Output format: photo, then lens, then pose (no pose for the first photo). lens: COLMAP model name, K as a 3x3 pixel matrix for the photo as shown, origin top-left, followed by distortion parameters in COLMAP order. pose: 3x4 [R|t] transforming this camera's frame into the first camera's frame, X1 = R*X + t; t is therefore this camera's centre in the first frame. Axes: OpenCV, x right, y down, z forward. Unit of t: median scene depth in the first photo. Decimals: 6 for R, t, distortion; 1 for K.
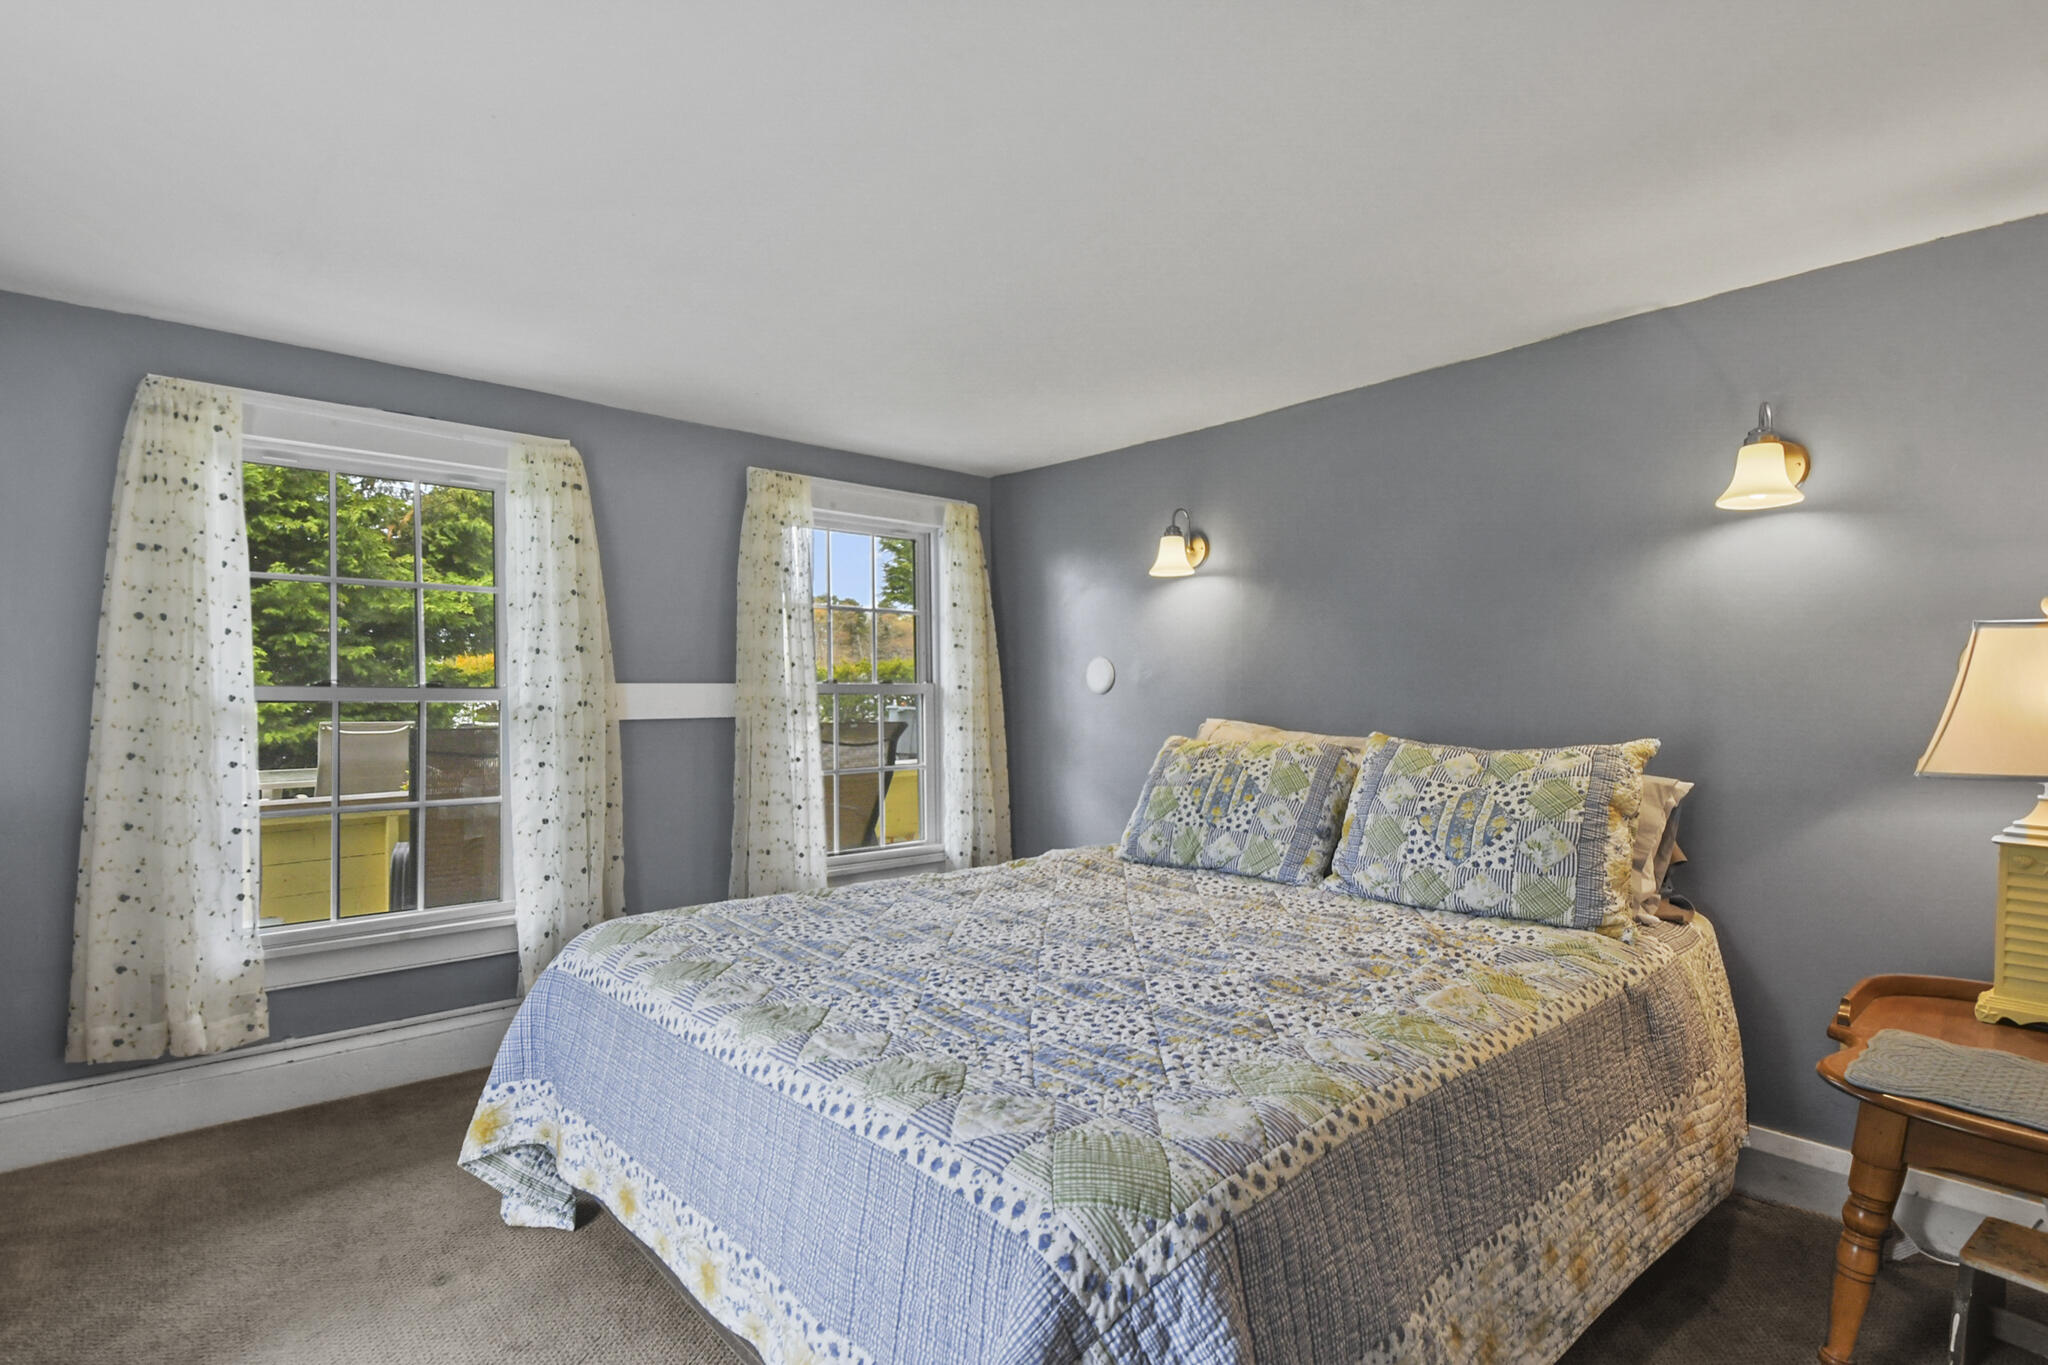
lens RADIAL K [[983.4, 0, 1024.6], [0, 983.4, 688.2], [0, 0, 1]] dist [0.052208, -0.037859]
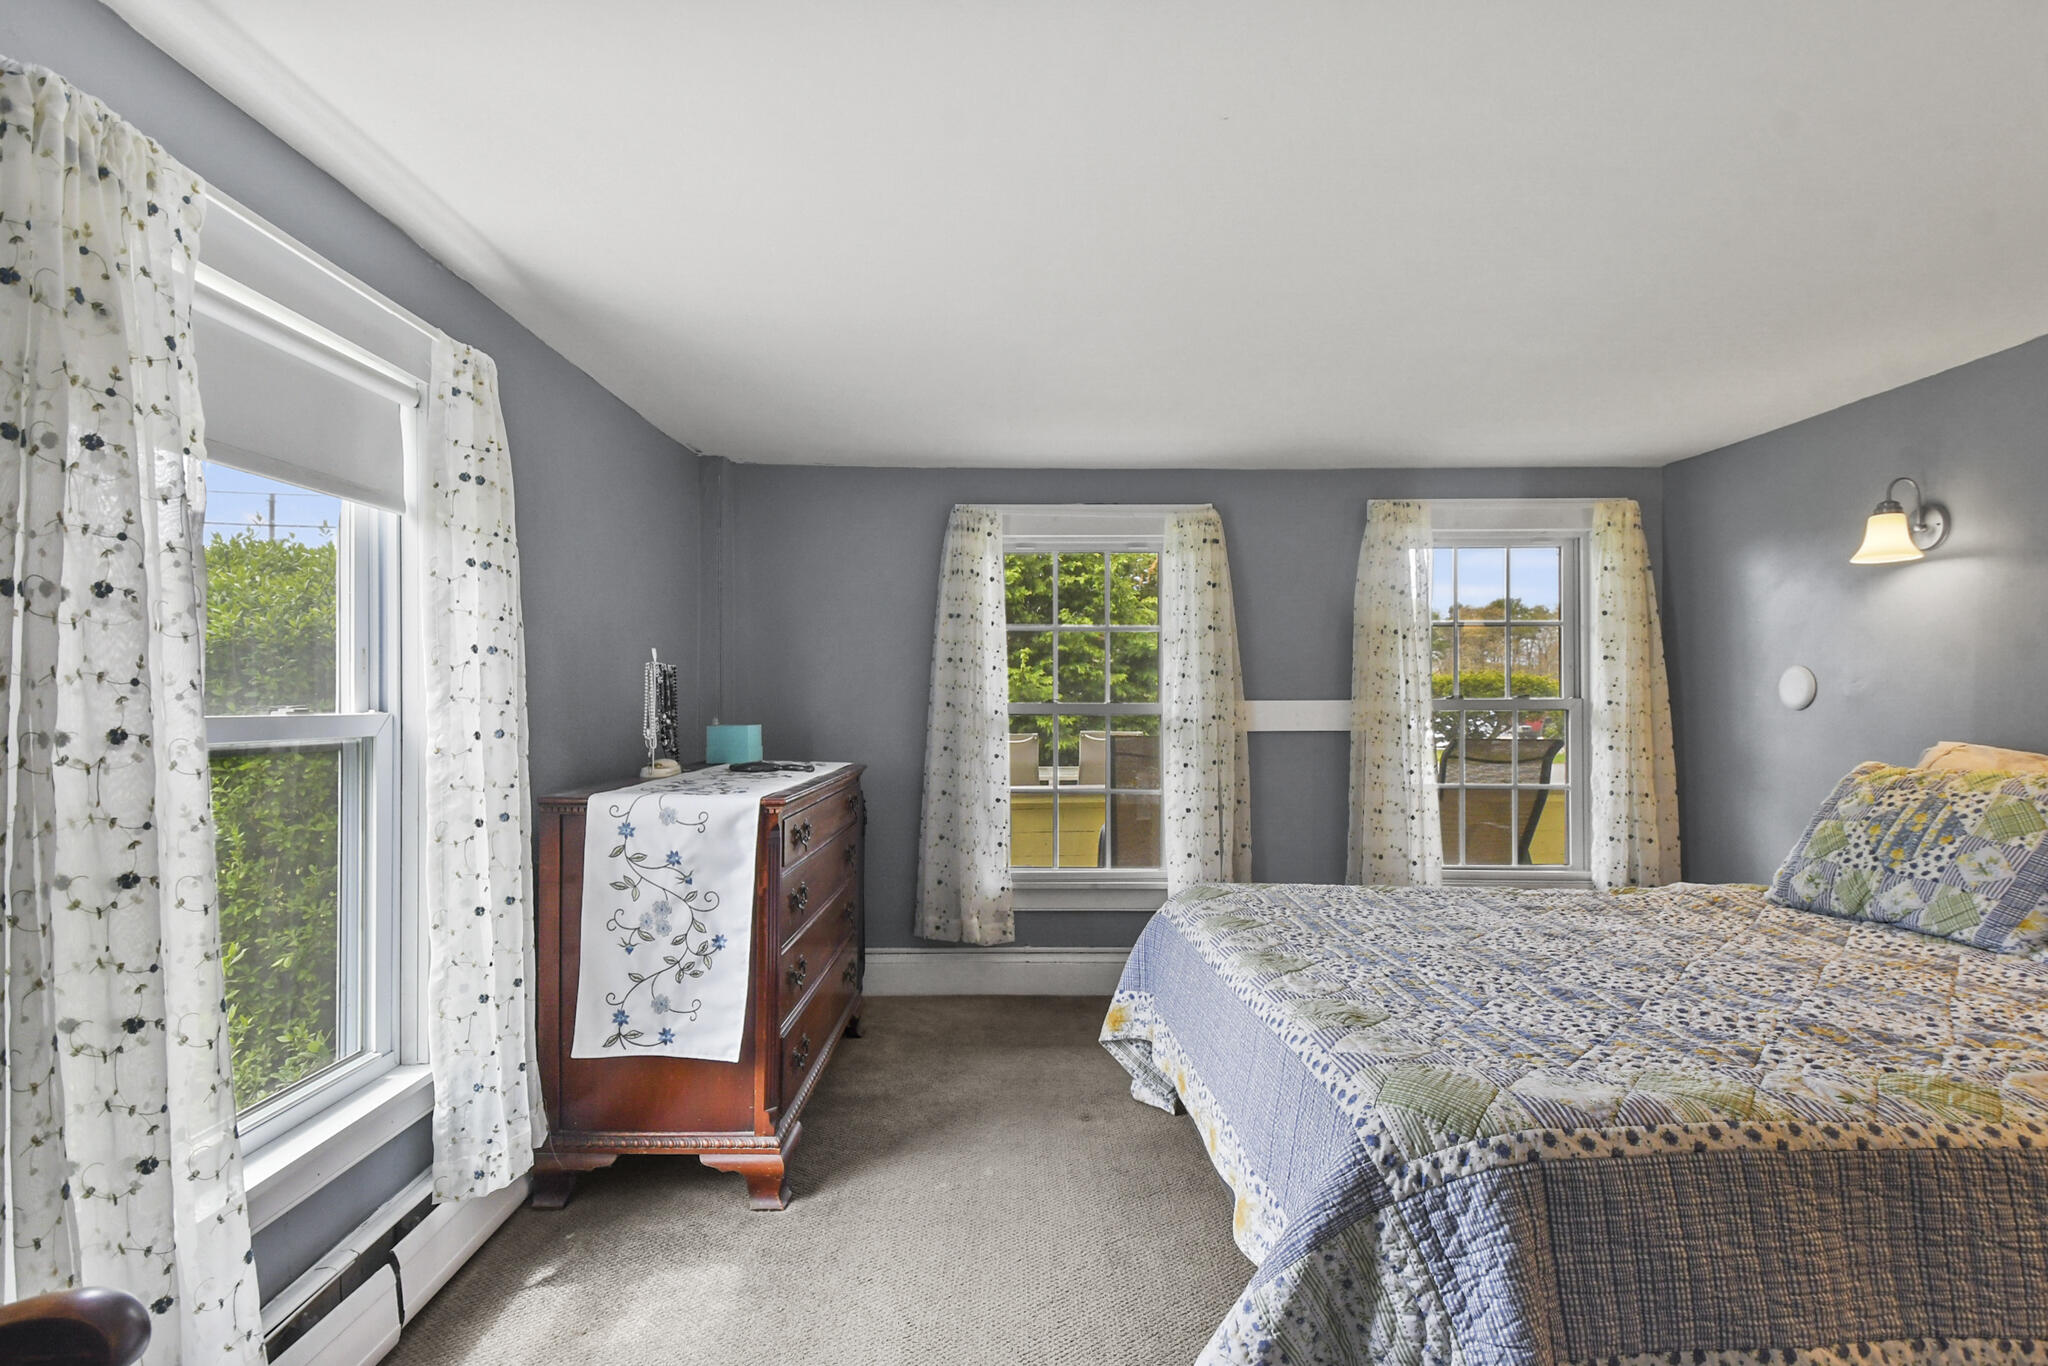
lens RADIAL K [[983.4, 0, 1024.6], [0, 983.4, 688.7], [0, 0, 1]] dist [0.052208, -0.037859]
pose [[0.766351, -0.013717, -0.642276, 0.202205], [0.002870, 0.999835, -0.017929, 0.001733], [0.642416, 0.011896, 0.766264, -0.113881]]
